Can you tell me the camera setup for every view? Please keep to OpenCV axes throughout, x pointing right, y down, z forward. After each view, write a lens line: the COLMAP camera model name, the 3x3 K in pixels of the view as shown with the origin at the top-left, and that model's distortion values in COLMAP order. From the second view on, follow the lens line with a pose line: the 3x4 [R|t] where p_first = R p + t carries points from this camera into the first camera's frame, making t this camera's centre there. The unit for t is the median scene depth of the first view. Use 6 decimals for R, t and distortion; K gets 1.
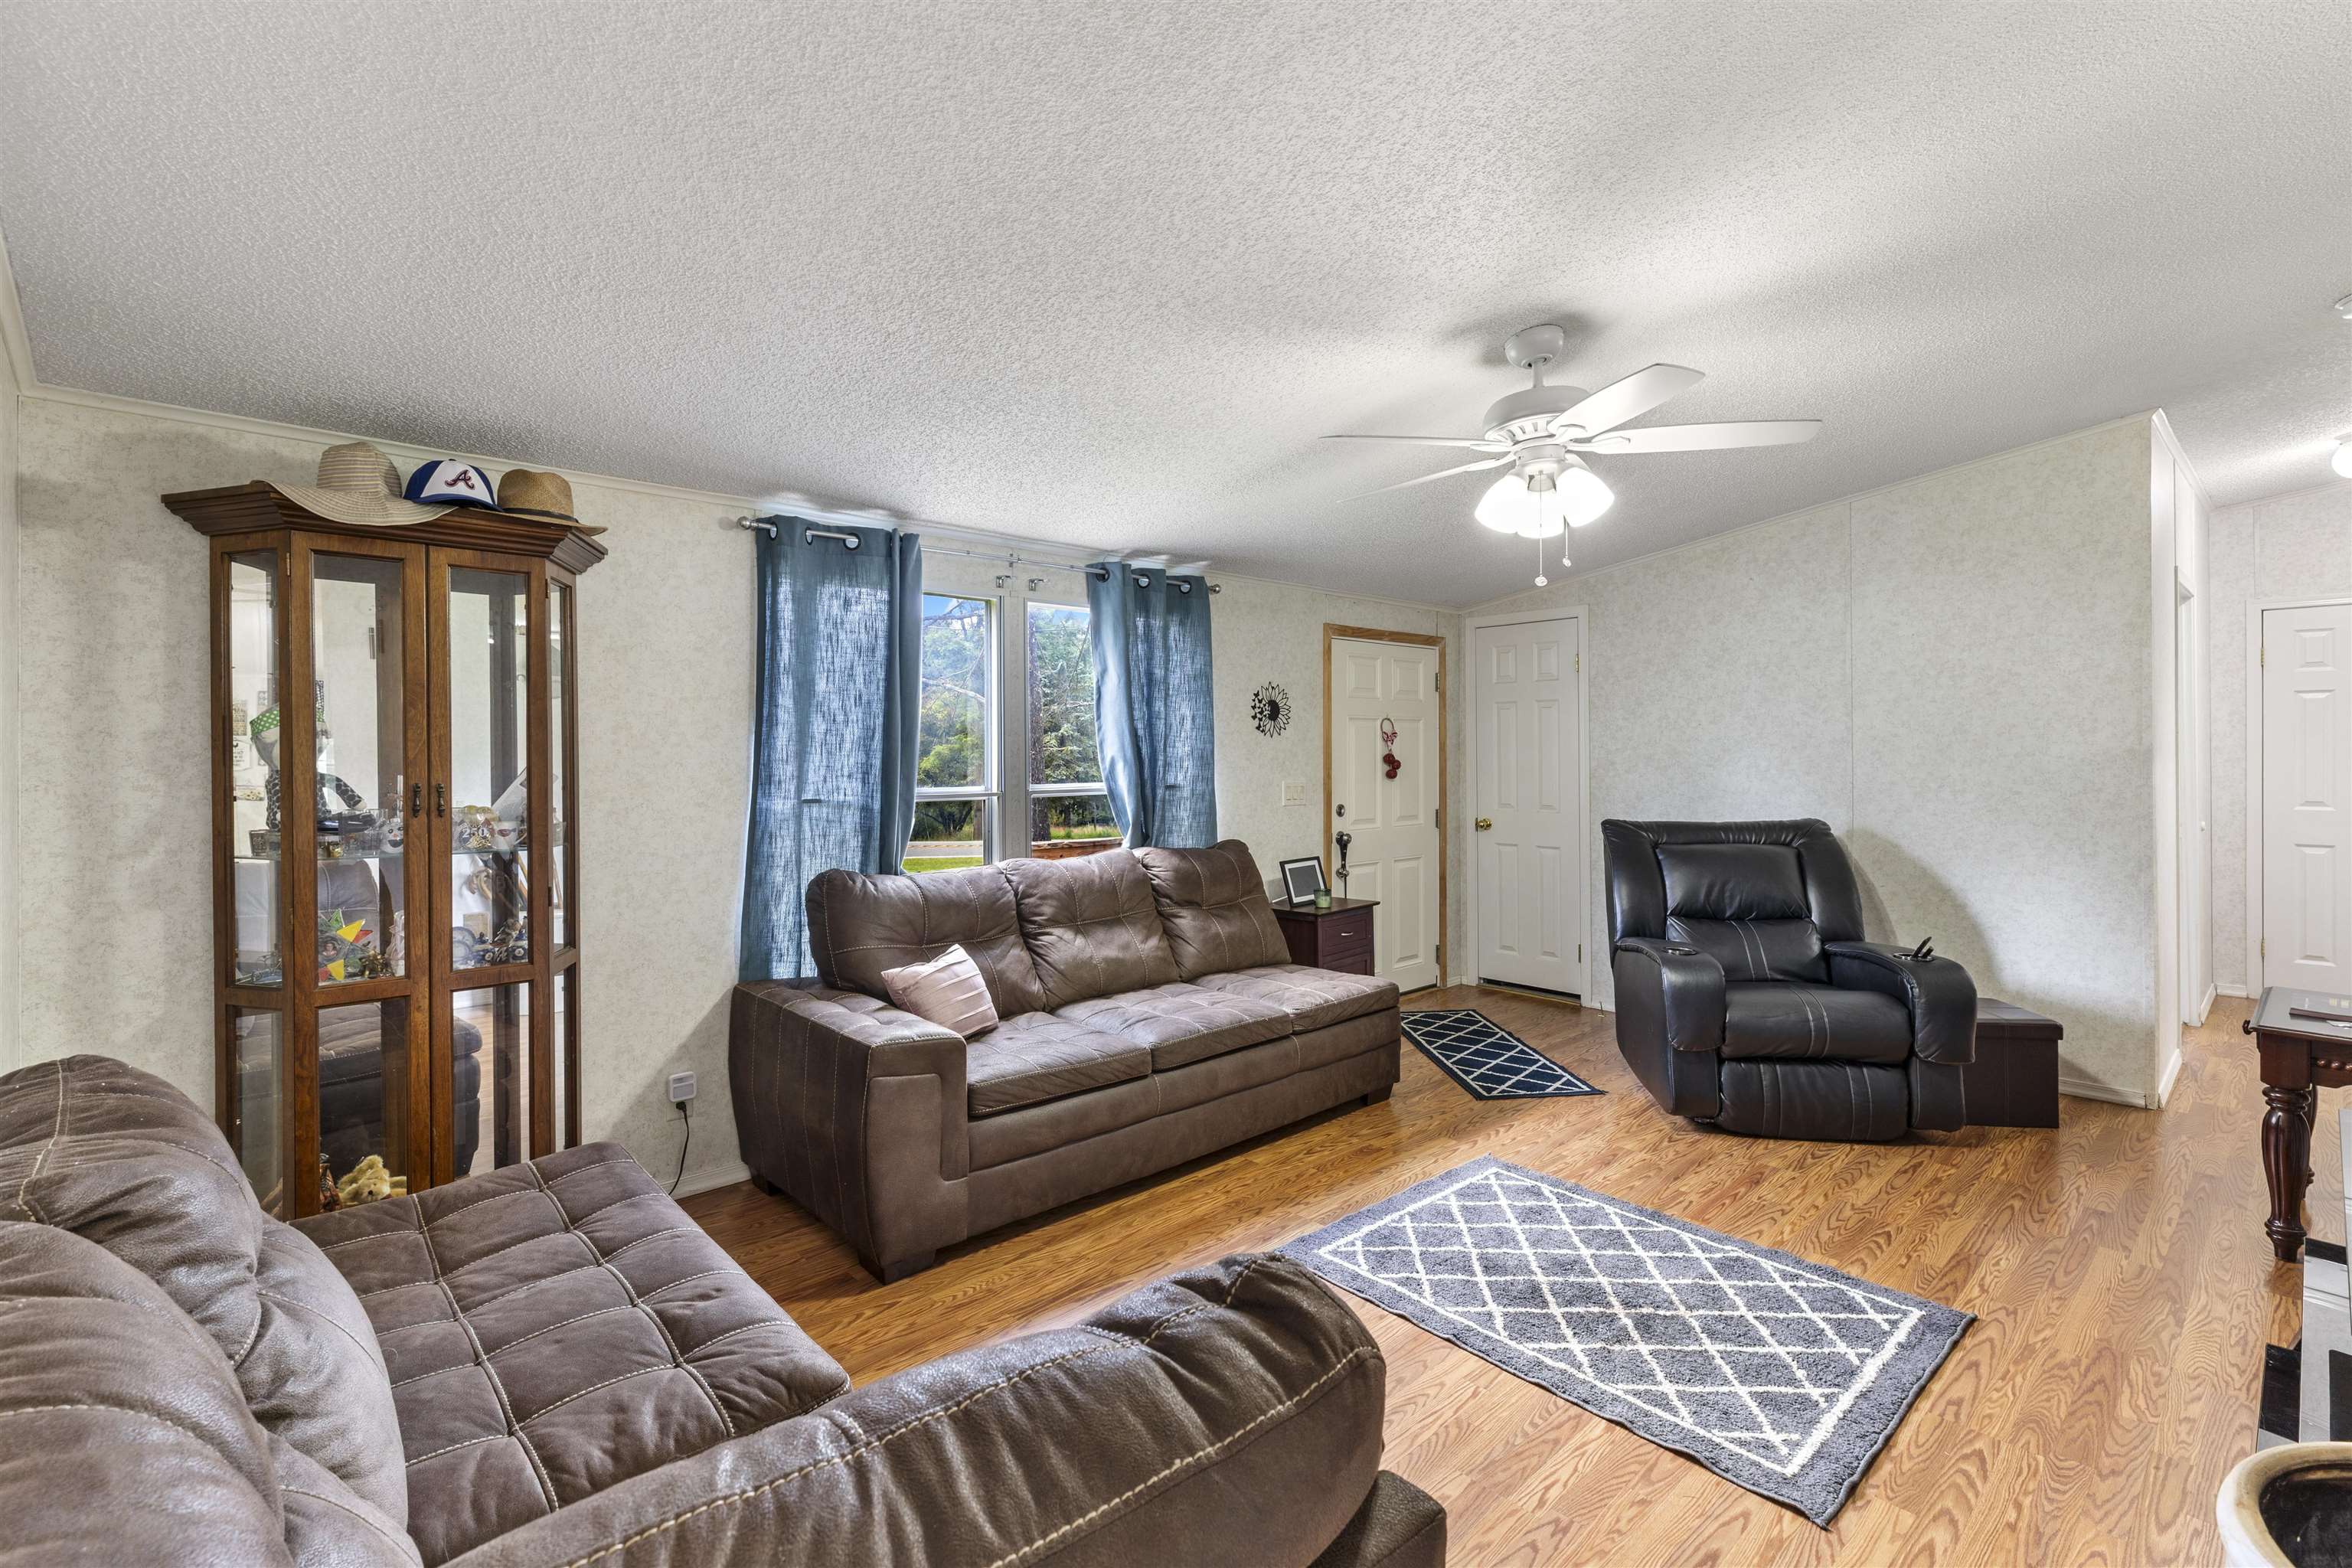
lens RADIAL K [[1064.8, 0, 1173.5], [0, 1064.8, 746.5], [0, 0, 1]] dist [0.002081, -0.000570]
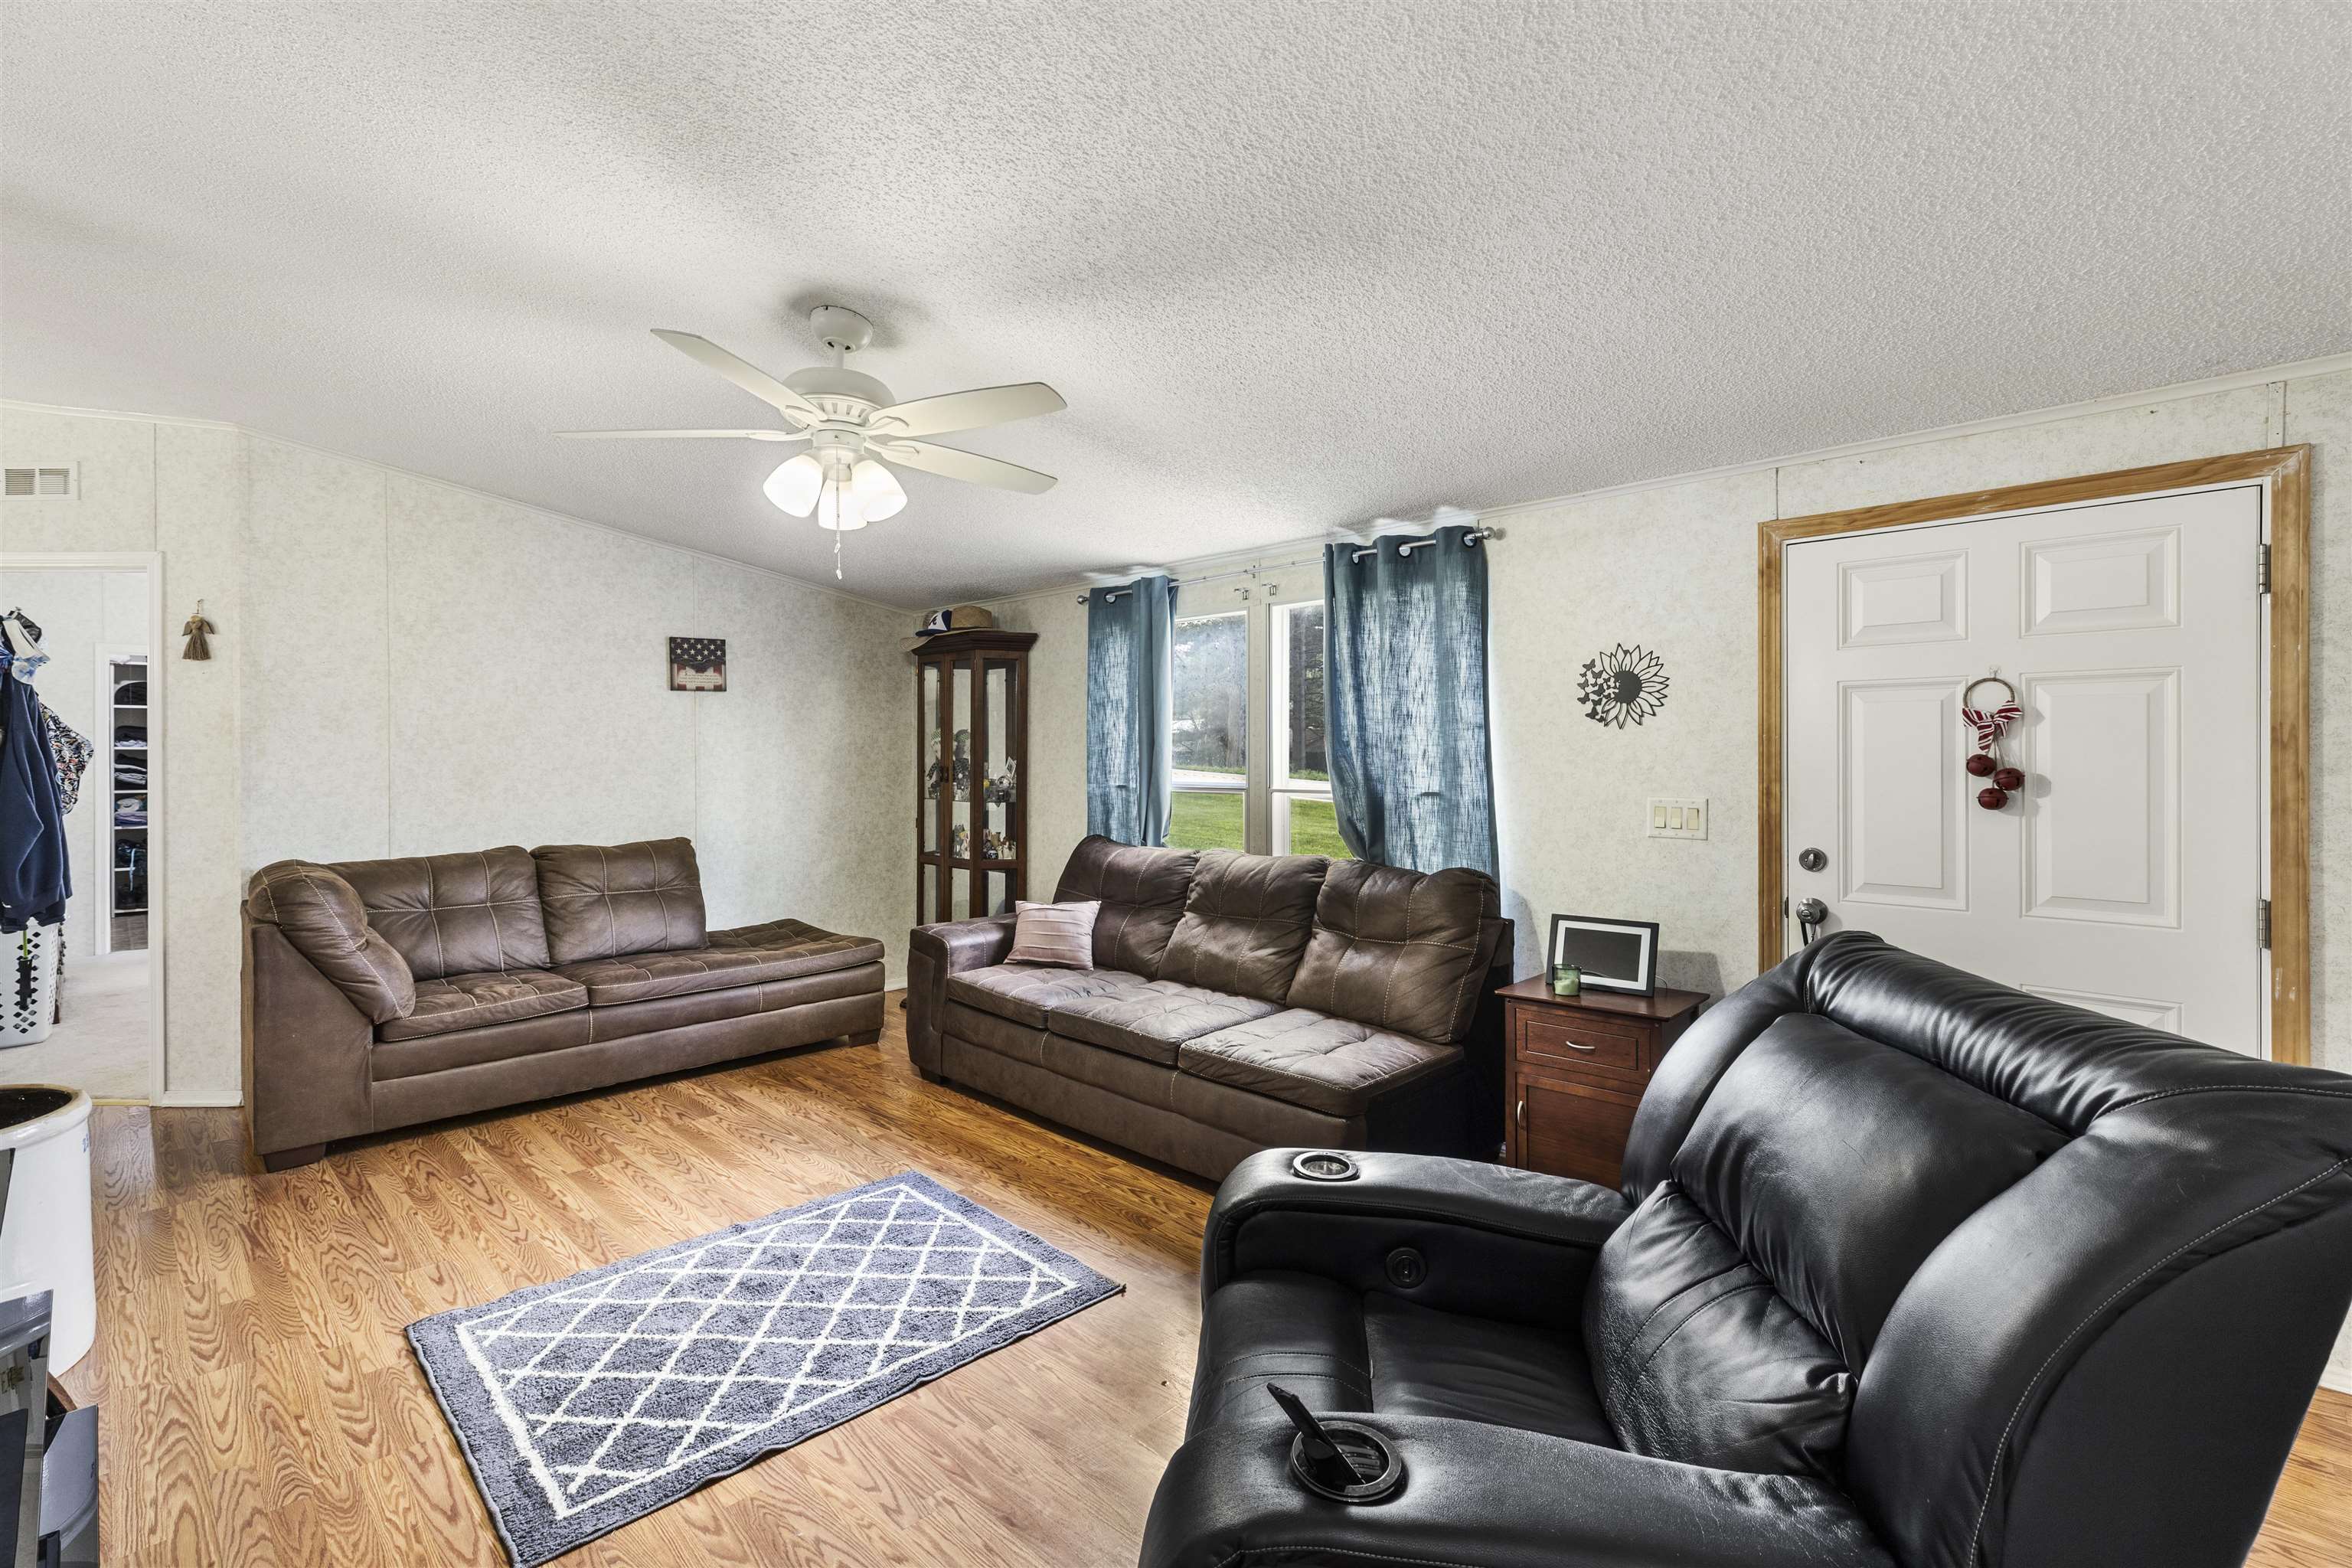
lens RADIAL K [[1064.8, 0, 1173.5], [0, 1064.8, 746.5], [0, 0, 1]] dist [0.002081, -0.000570]
pose [[0.044534, -0.002213, -0.999005, 1.247905], [0.006201, 0.999979, -0.001939, 0.003210], [0.998989, -0.006108, 0.044547, 1.193252]]
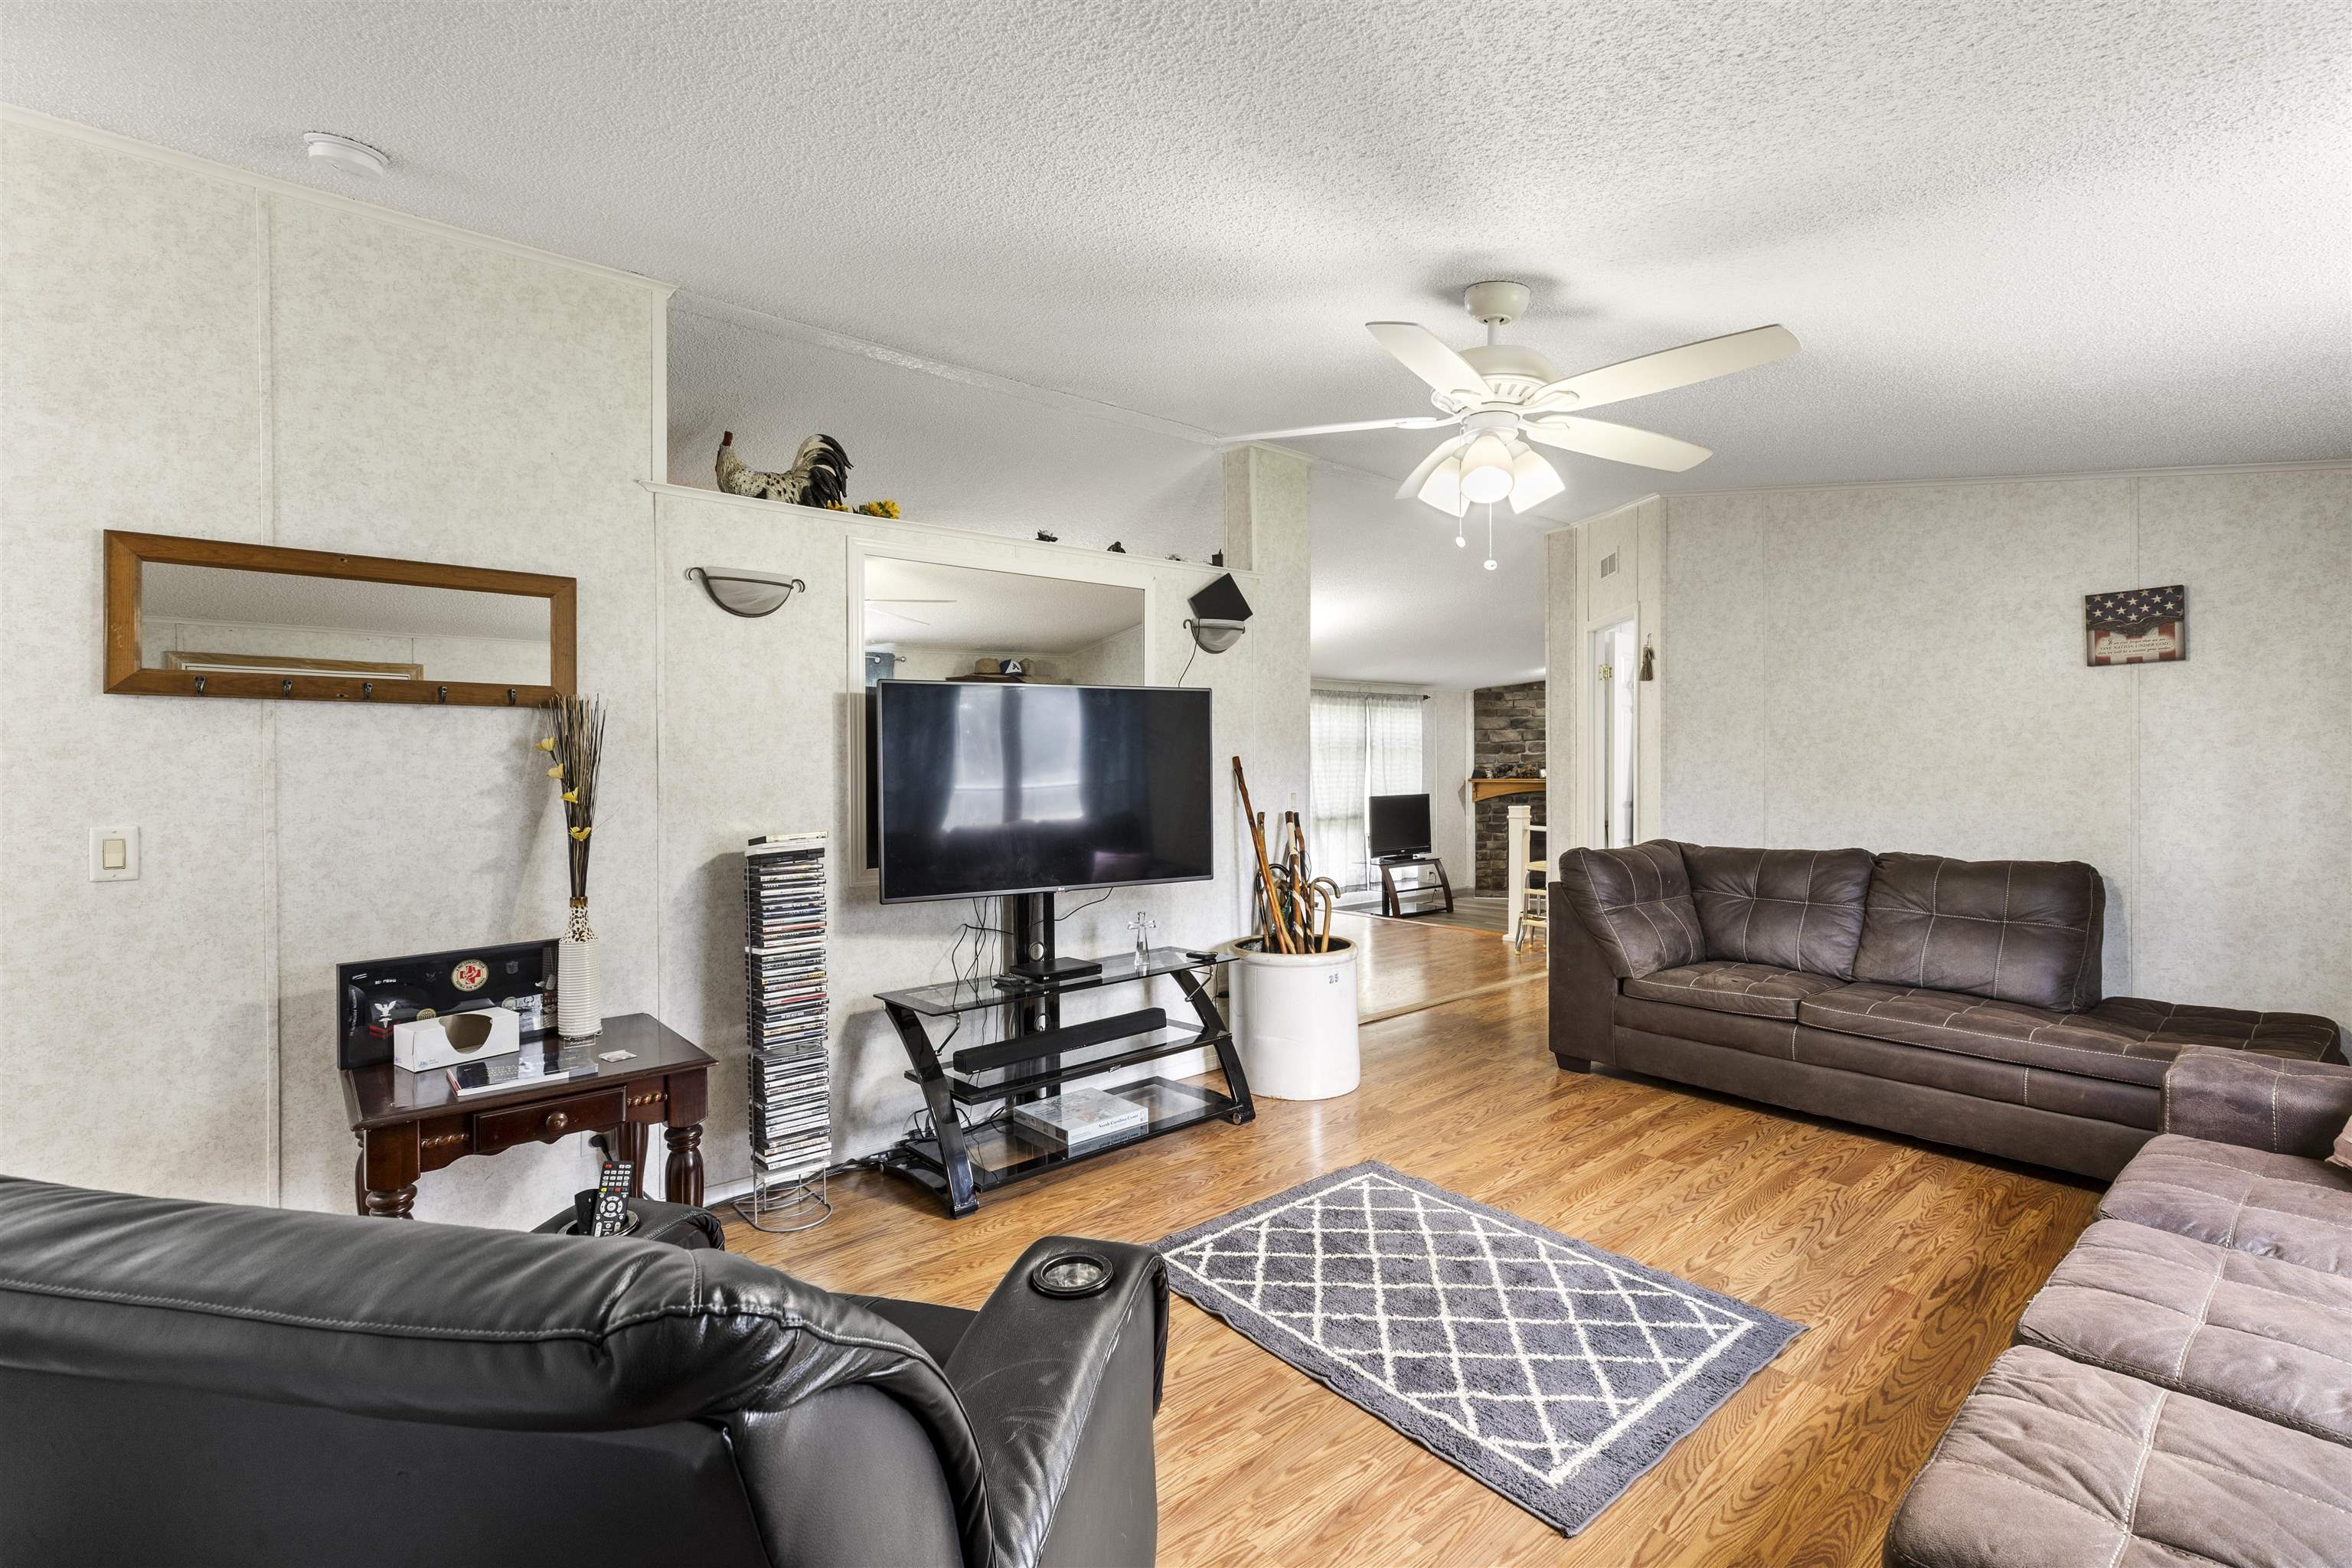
lens RADIAL K [[1036.1, 0, 1138.1], [0, 1036.1, 757.1], [0, 0, 1]] dist [0.000820, -0.000088]
pose [[-0.998514, 0.009157, 0.053718, 0.569588], [0.008922, 0.999950, -0.004609, 0.010388], [-0.053757, -0.004123, -0.998546, 1.790993]]
